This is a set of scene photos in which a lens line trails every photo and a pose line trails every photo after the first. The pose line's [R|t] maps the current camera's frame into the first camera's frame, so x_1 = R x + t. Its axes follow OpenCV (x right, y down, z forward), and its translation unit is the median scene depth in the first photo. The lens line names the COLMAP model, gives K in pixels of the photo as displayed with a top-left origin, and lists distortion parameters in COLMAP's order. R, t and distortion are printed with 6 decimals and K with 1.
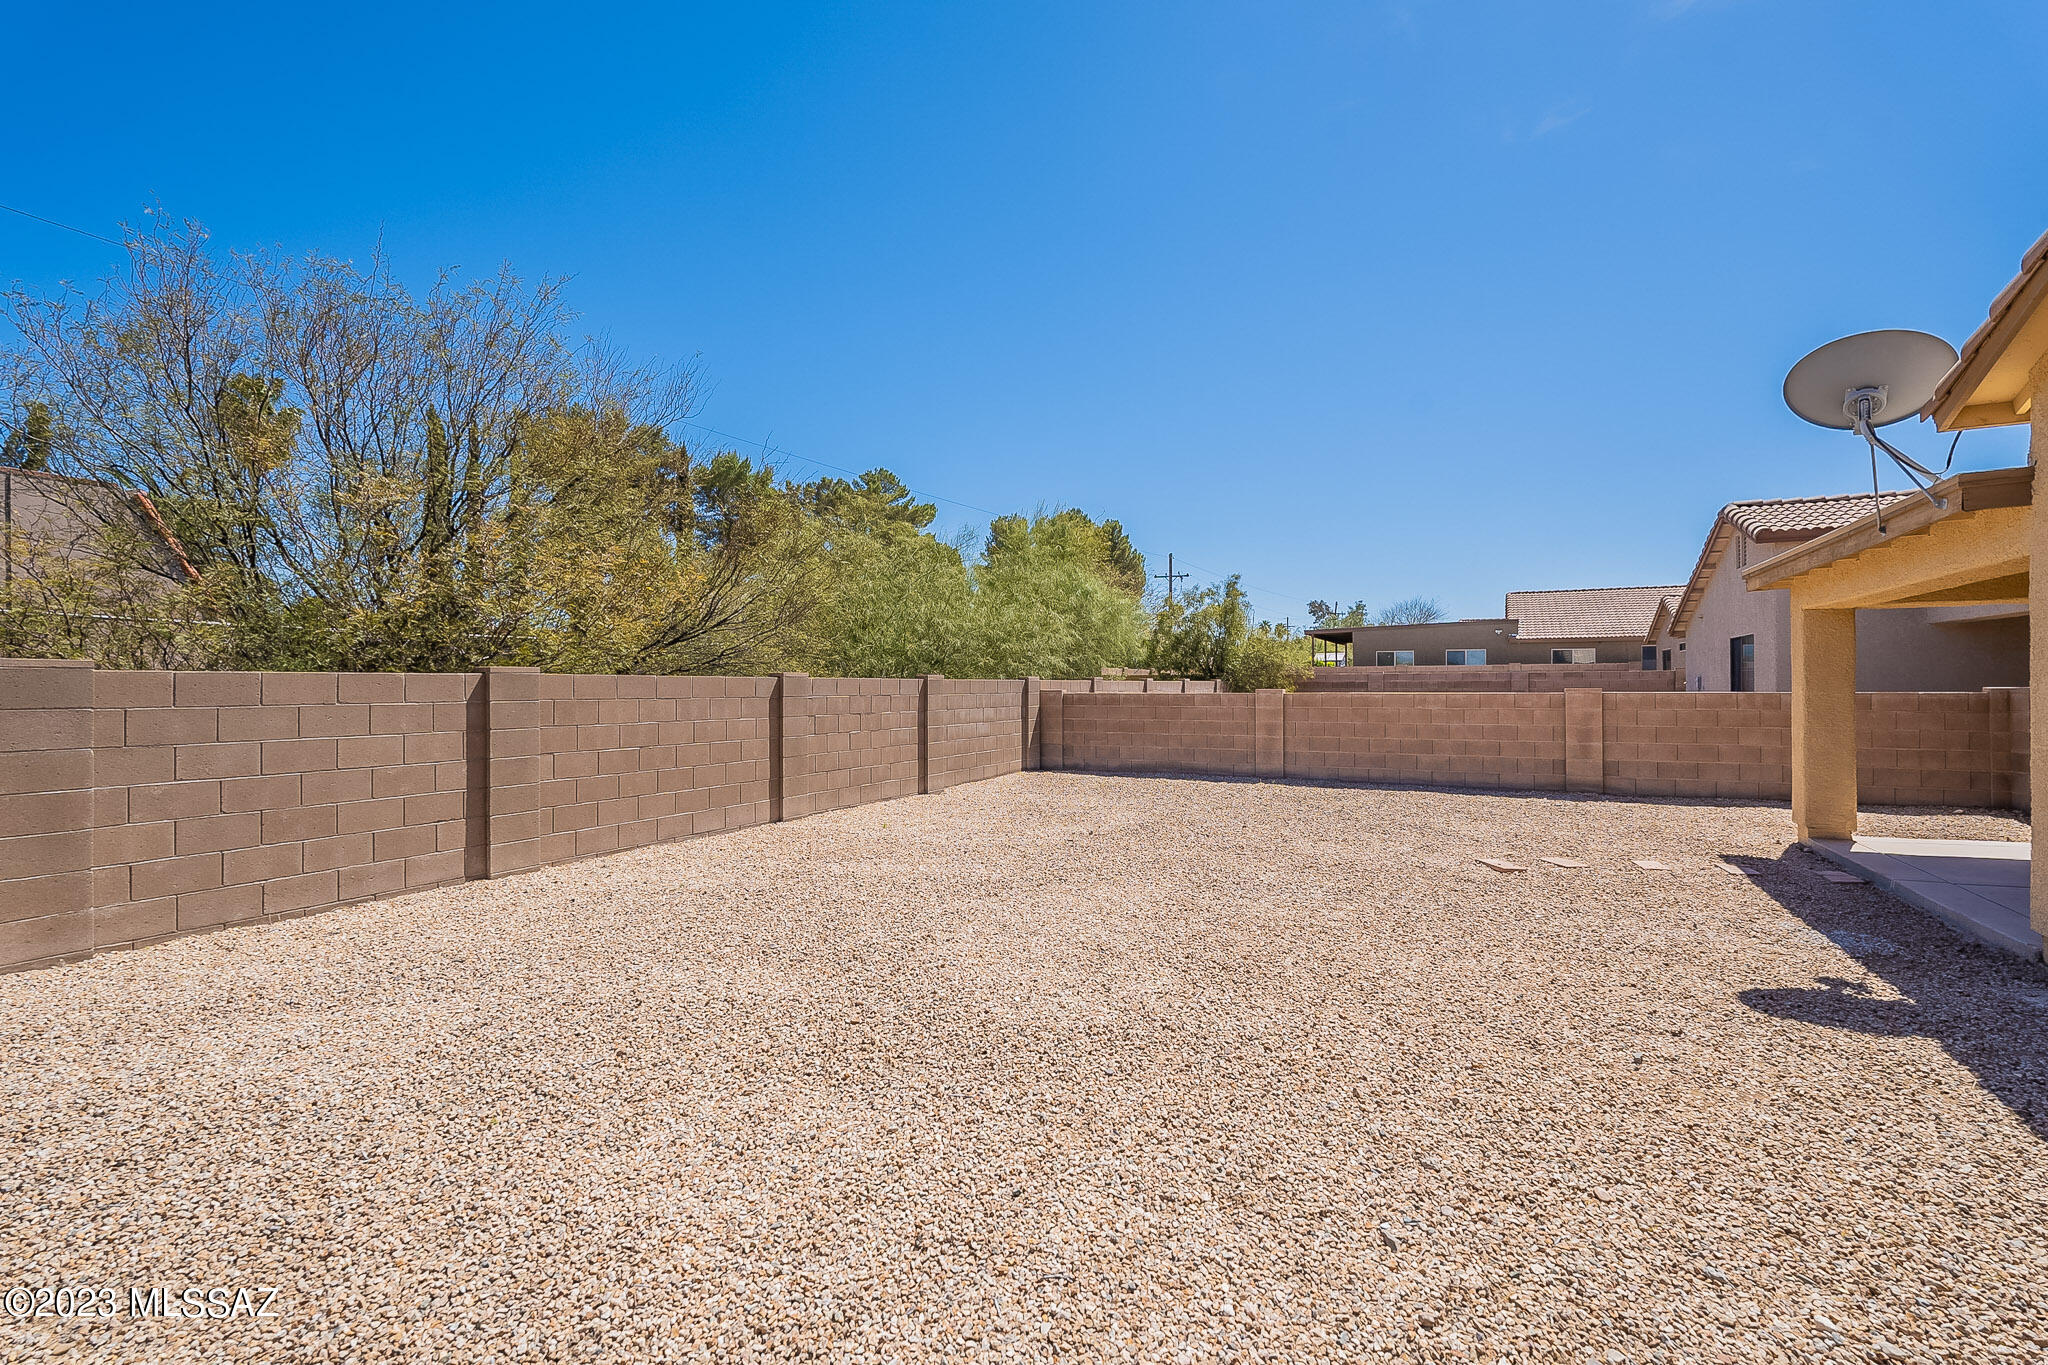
lens RADIAL K [[912.4, 0, 1019.1], [0, 912.4, 682.5], [0, 0, 1]] dist [-0.003273, -0.000157]
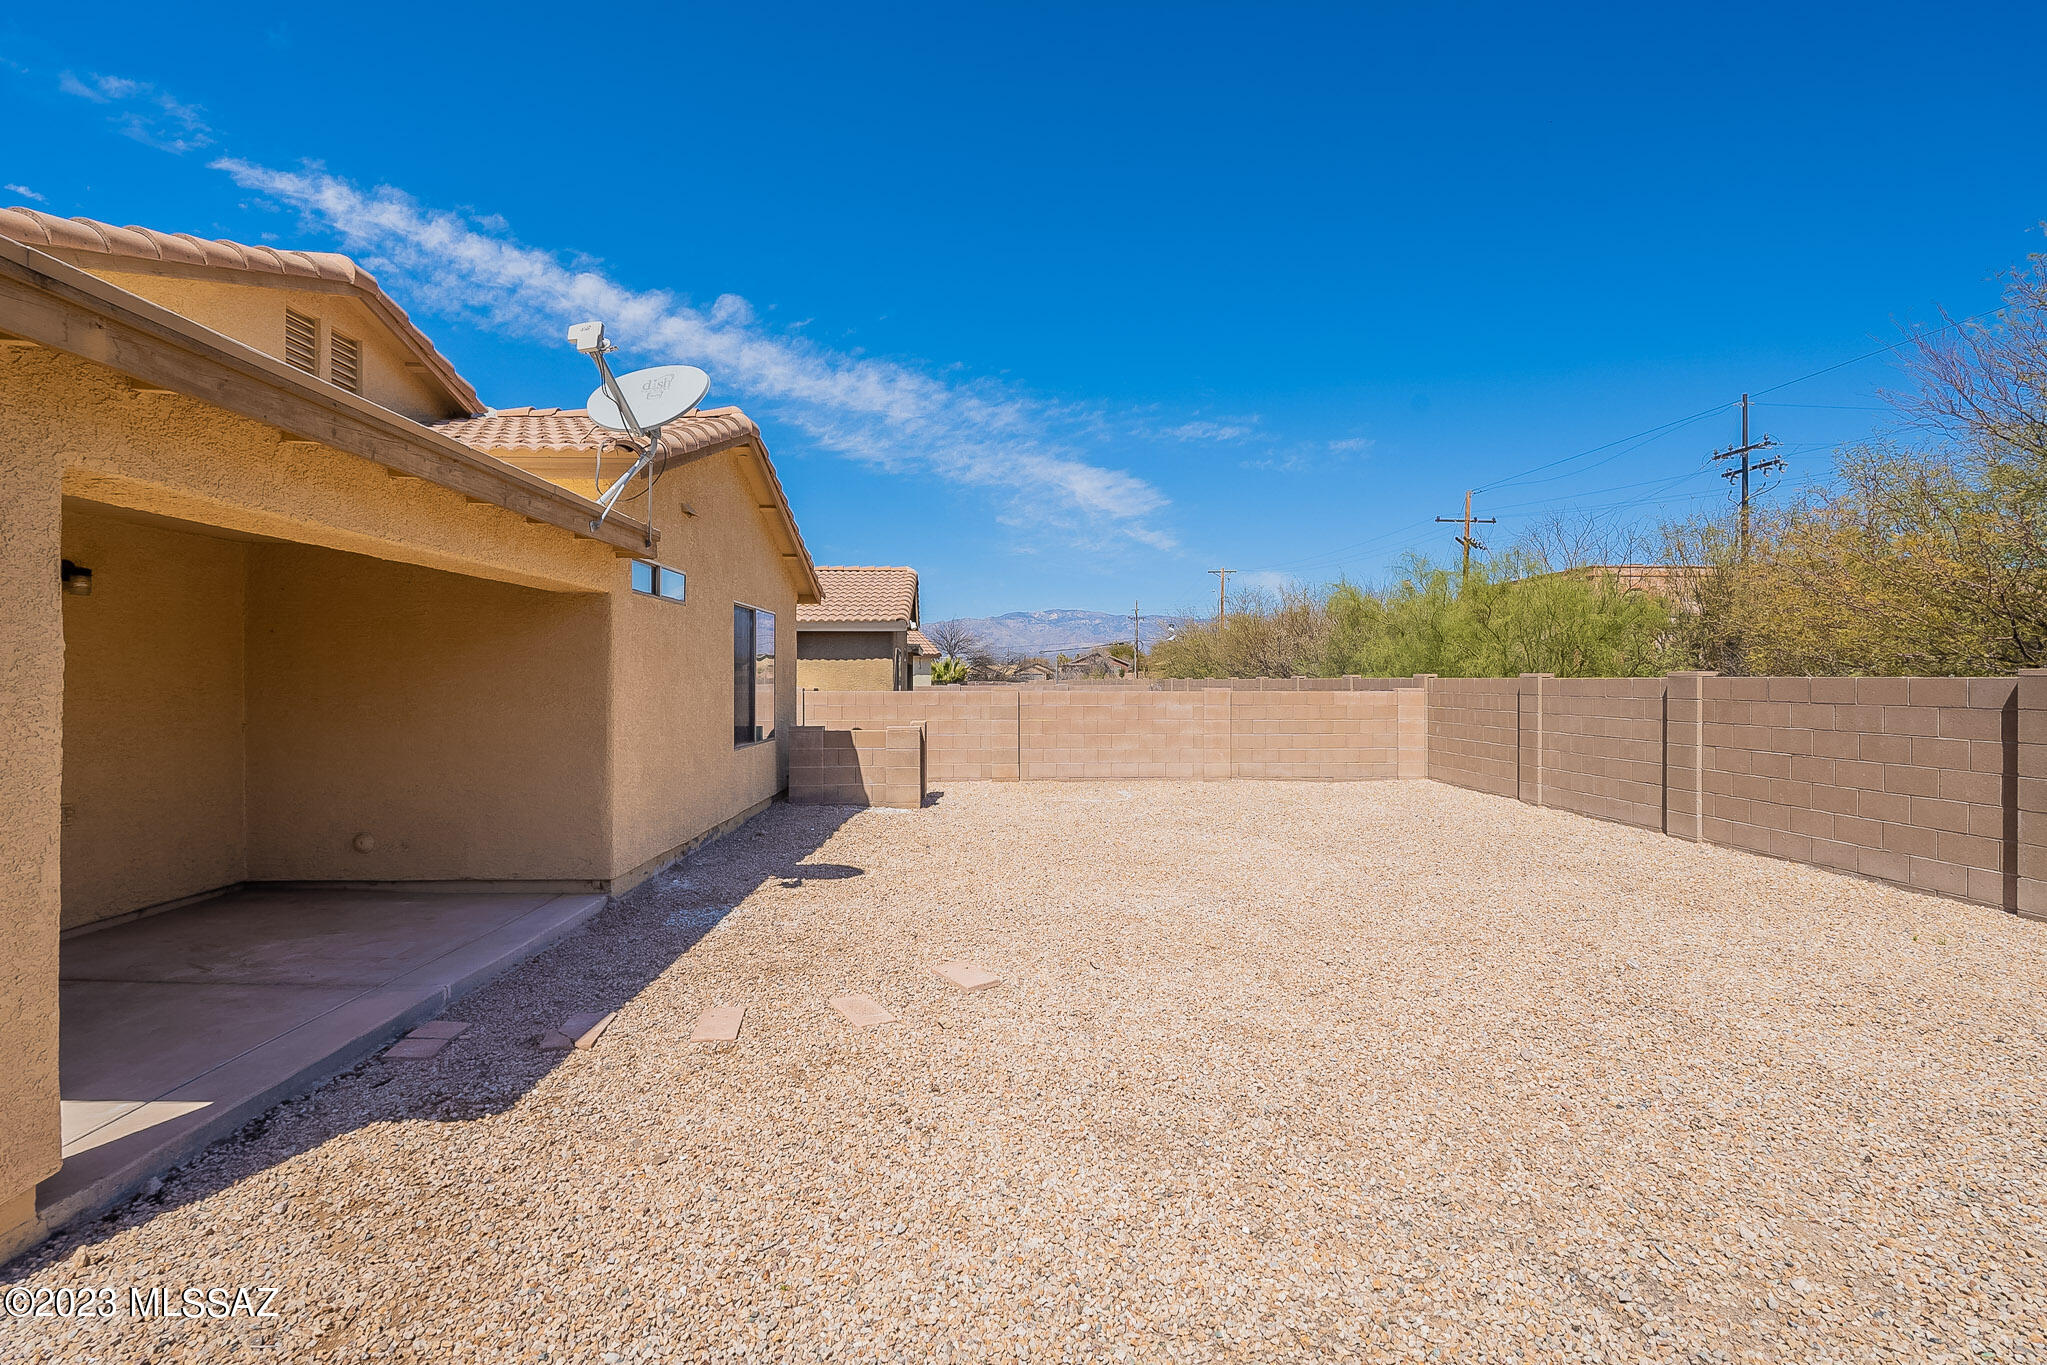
lens RADIAL K [[964.4, 0, 1021.8], [0, 964.4, 747.5], [0, 0, 1]] dist [-0.002086, 0.000068]
pose [[-0.878201, 0.036216, -0.476919, 0.474073], [0.004195, 0.997674, 0.068036, -0.003621], [0.478274, 0.057748, -0.876310, 0.944645]]
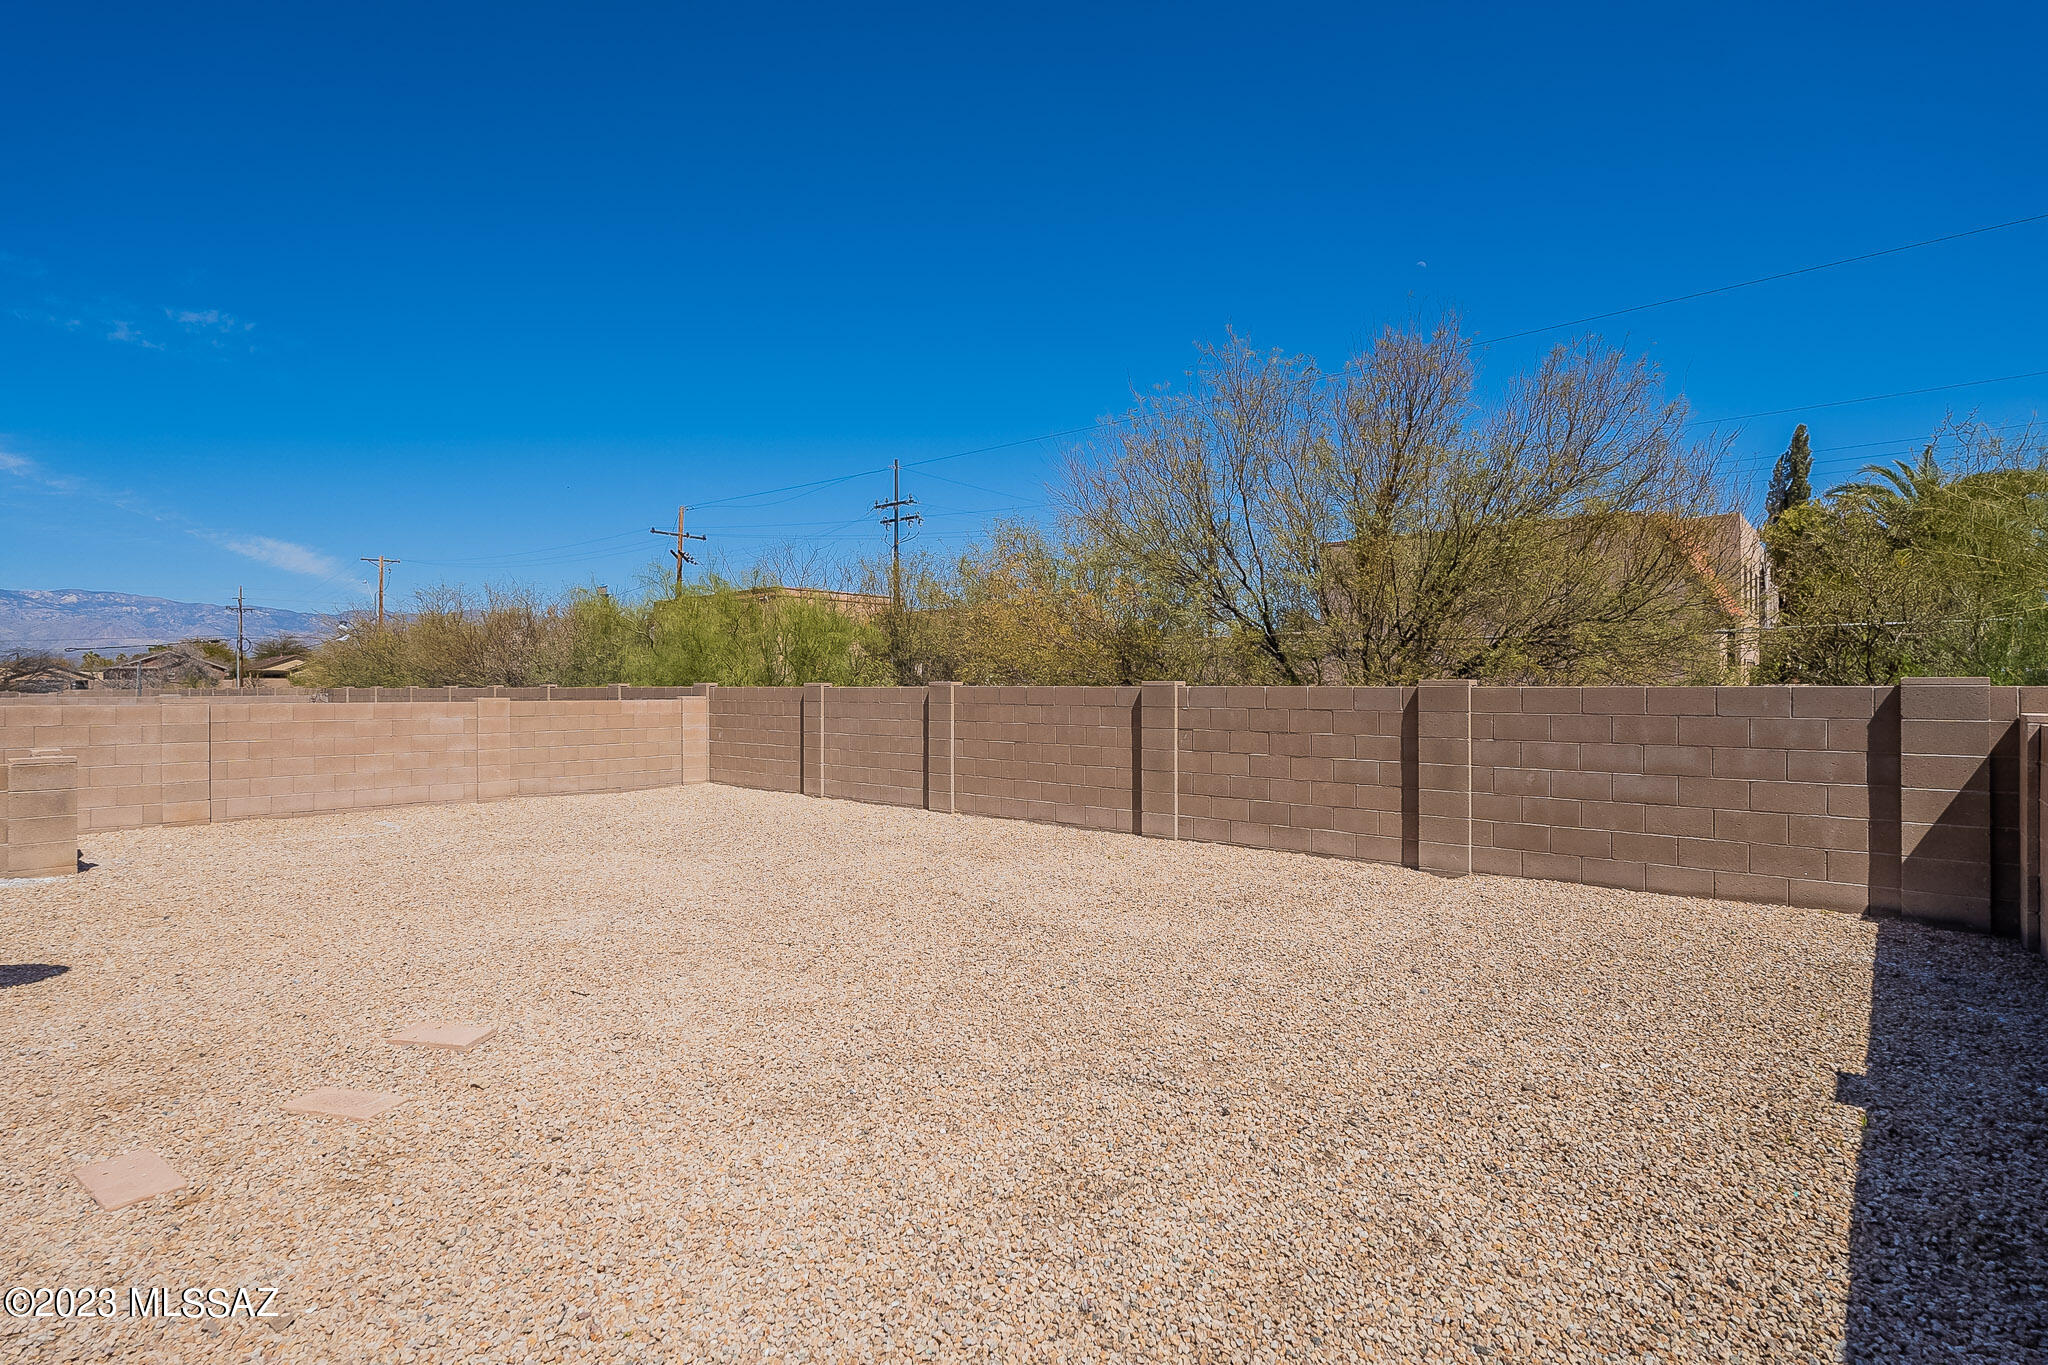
lens RADIAL K [[982.7, 0, 1028.1], [0, 982.7, 683.2], [0, 0, 1]] dist [-0.001731, -0.000096]
pose [[-0.255260, -0.001350, -0.966871, 0.595623], [0.005419, 0.999981, -0.002826, -0.005227], [0.966857, -0.005961, -0.255248, 0.876841]]
